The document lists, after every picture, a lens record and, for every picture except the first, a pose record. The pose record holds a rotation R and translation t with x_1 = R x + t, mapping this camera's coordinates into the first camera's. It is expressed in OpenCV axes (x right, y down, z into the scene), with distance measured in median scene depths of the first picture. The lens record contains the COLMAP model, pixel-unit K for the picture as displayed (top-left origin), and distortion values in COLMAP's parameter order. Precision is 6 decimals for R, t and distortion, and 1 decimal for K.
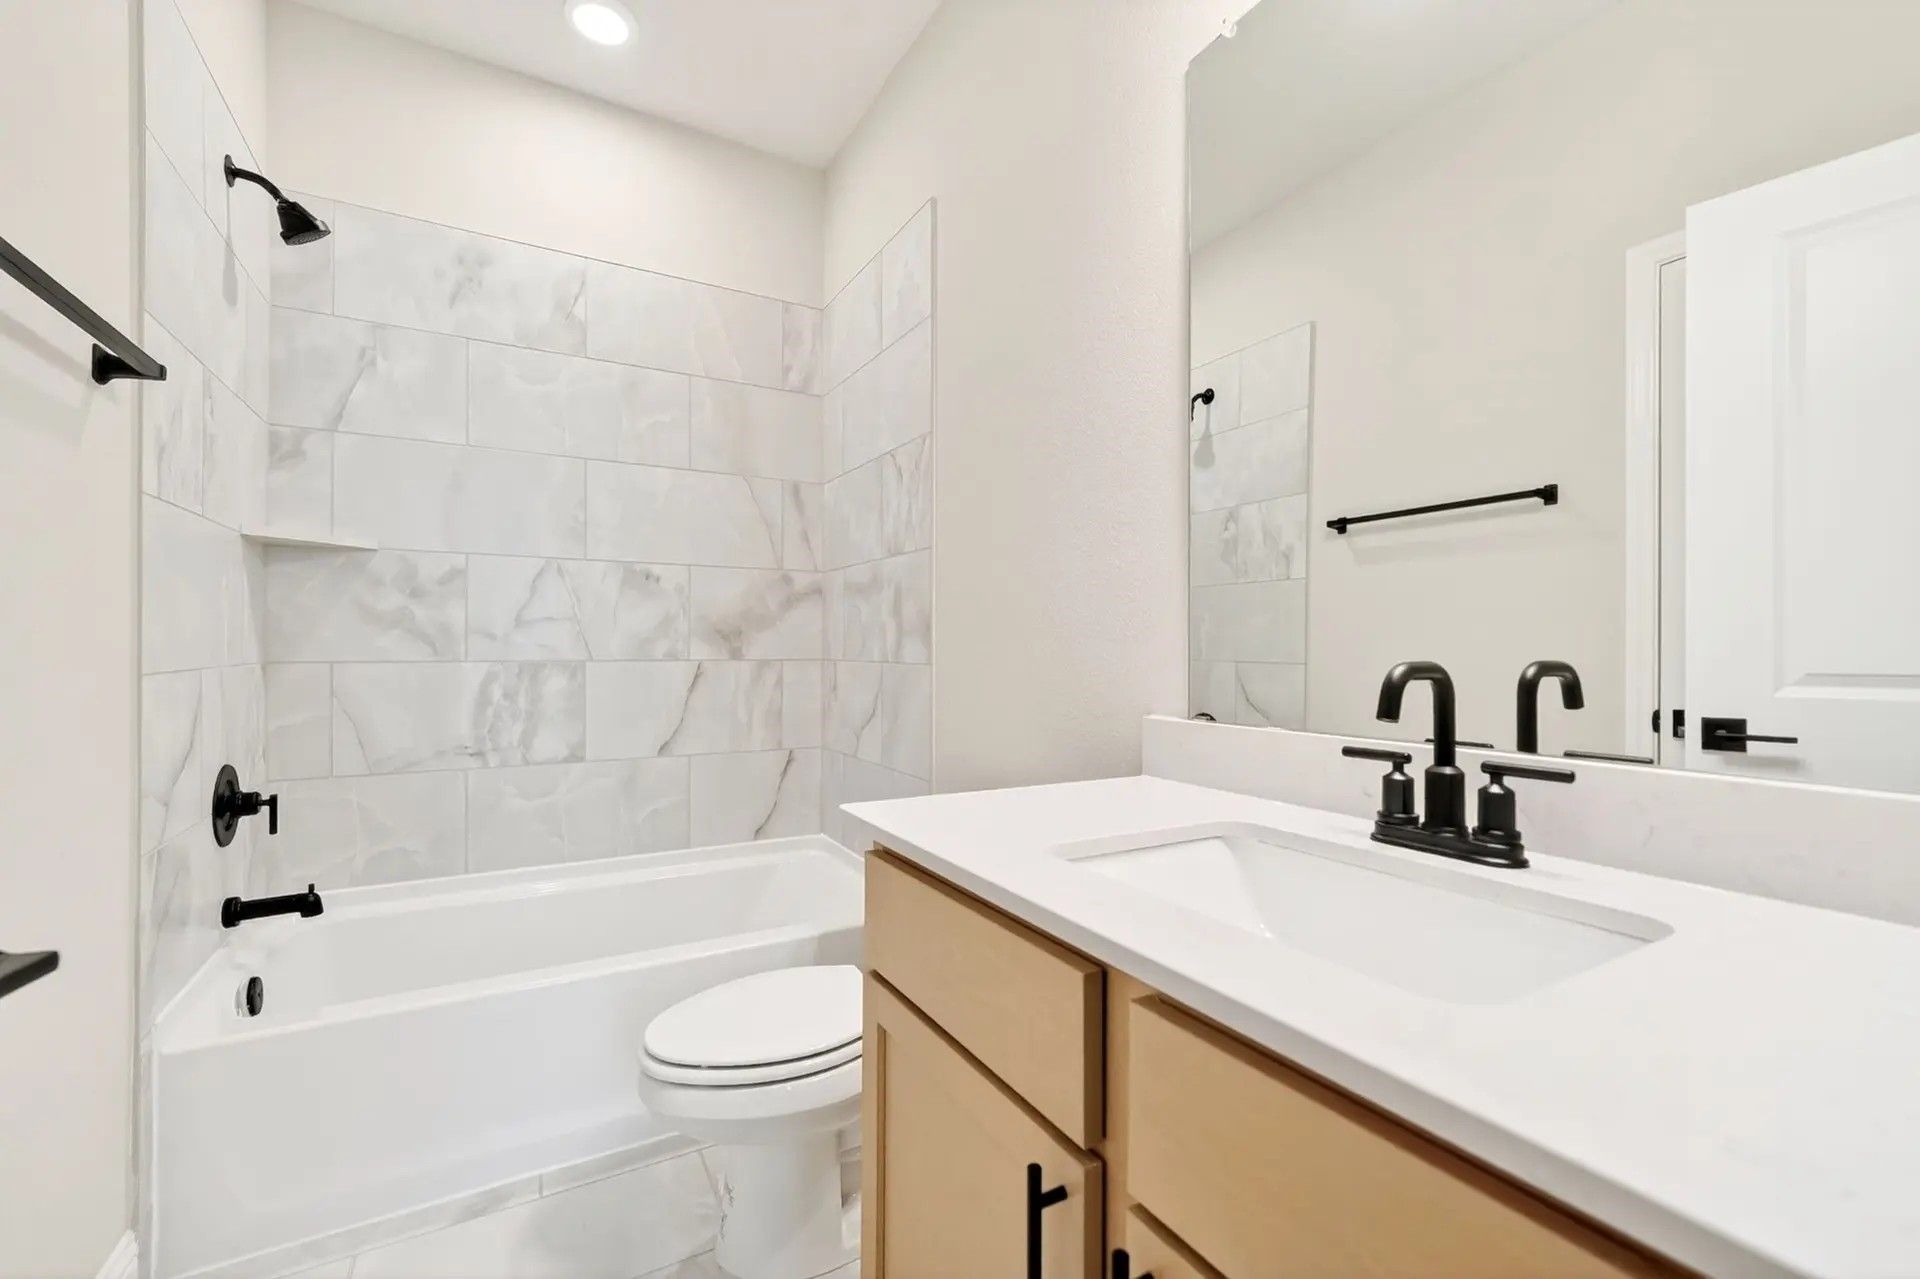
lens RADIAL K [[779.3, 0, 963.5], [0, 779.3, 637.2], [0, 0, 1]] dist [0.001185, 0.000169]
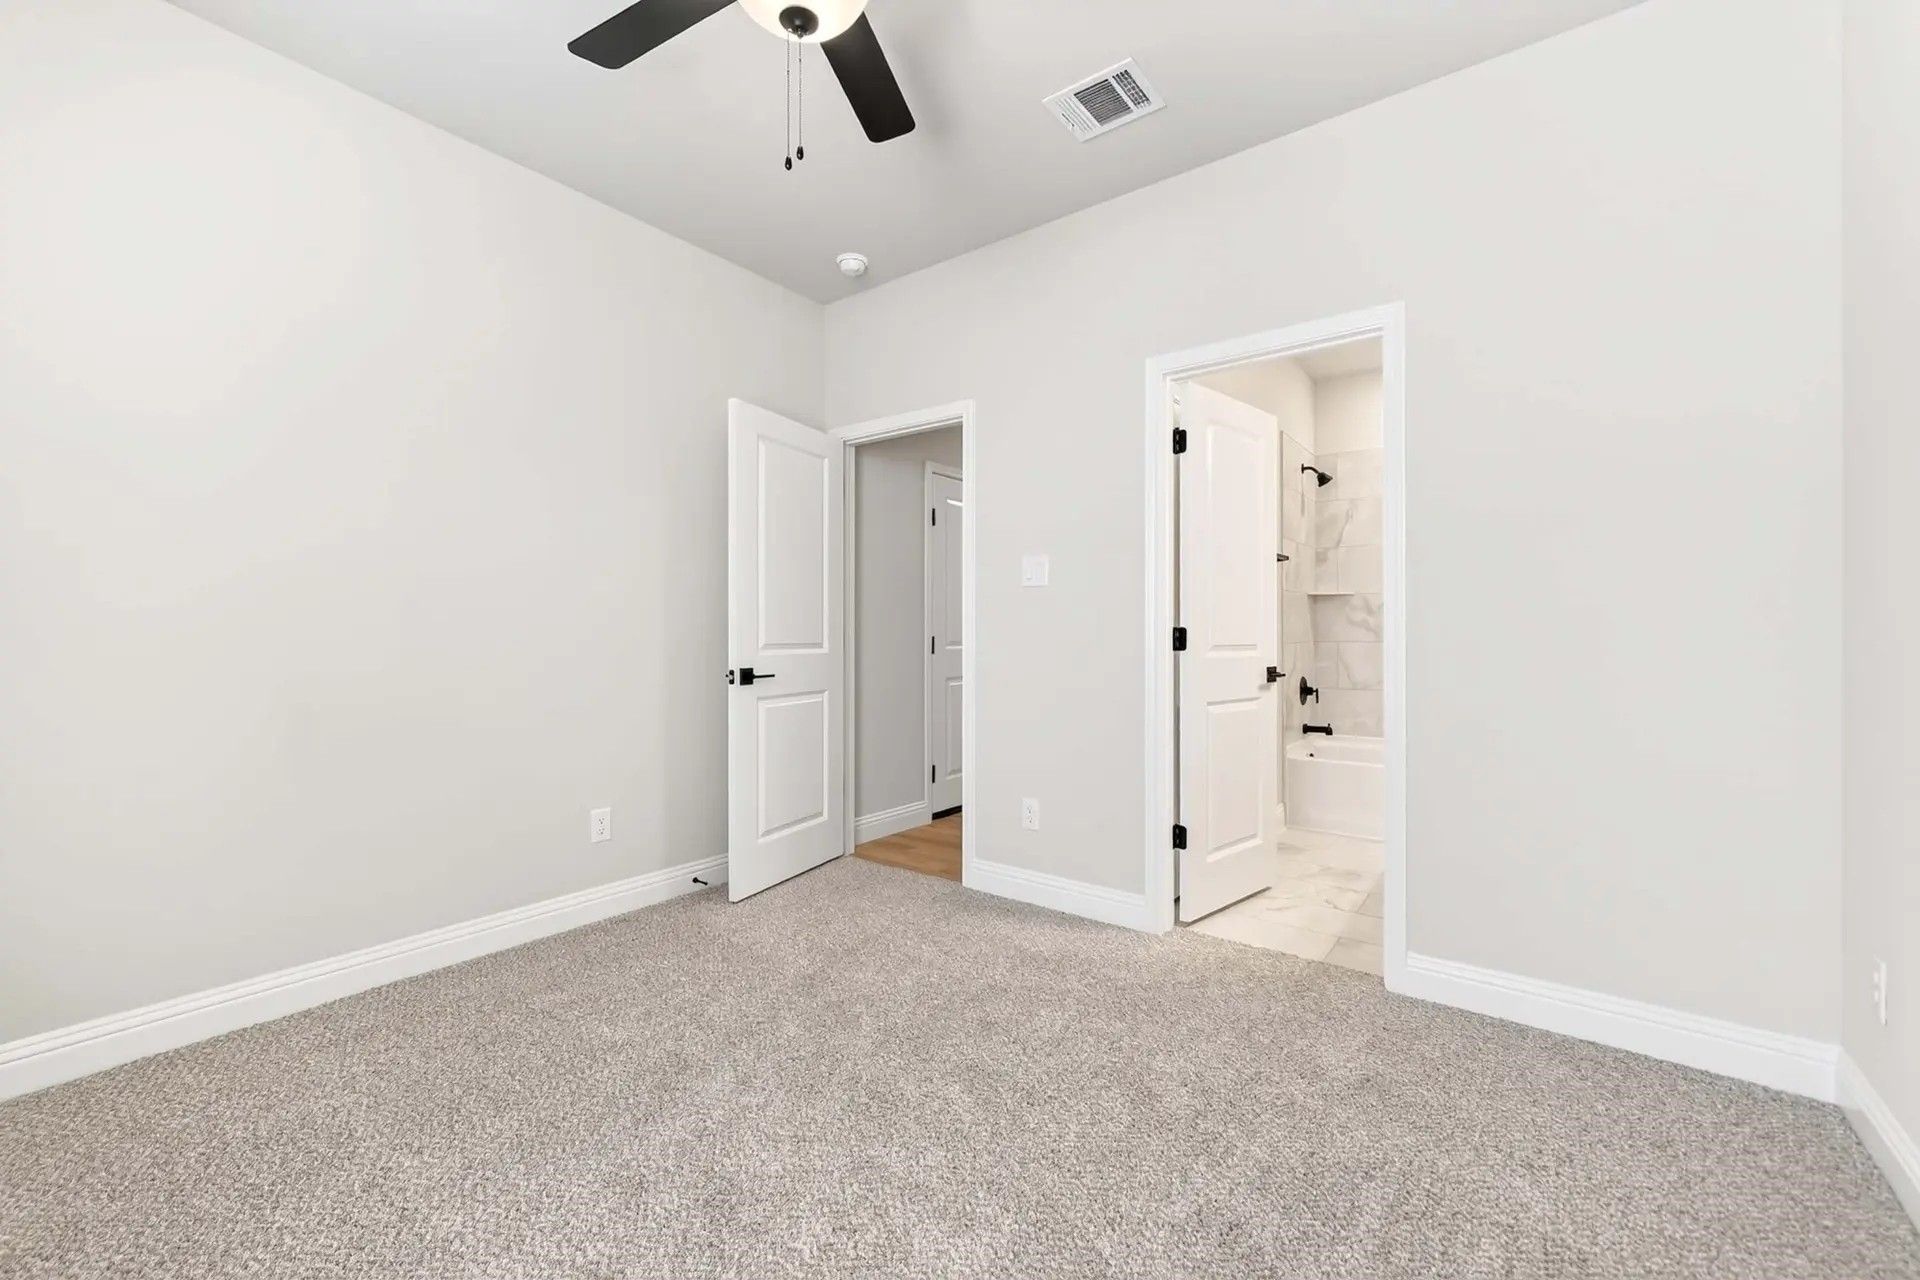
lens RADIAL K [[779.3, 0, 954.6], [0, 779.3, 652.9], [0, 0, 1]] dist [0.001185, 0.000169]
pose [[0.380209, 0.006995, -0.924874, 1.130791], [0.013490, 0.999823, 0.013107, 0.021072], [0.924802, -0.017460, 0.380047, -1.183326]]
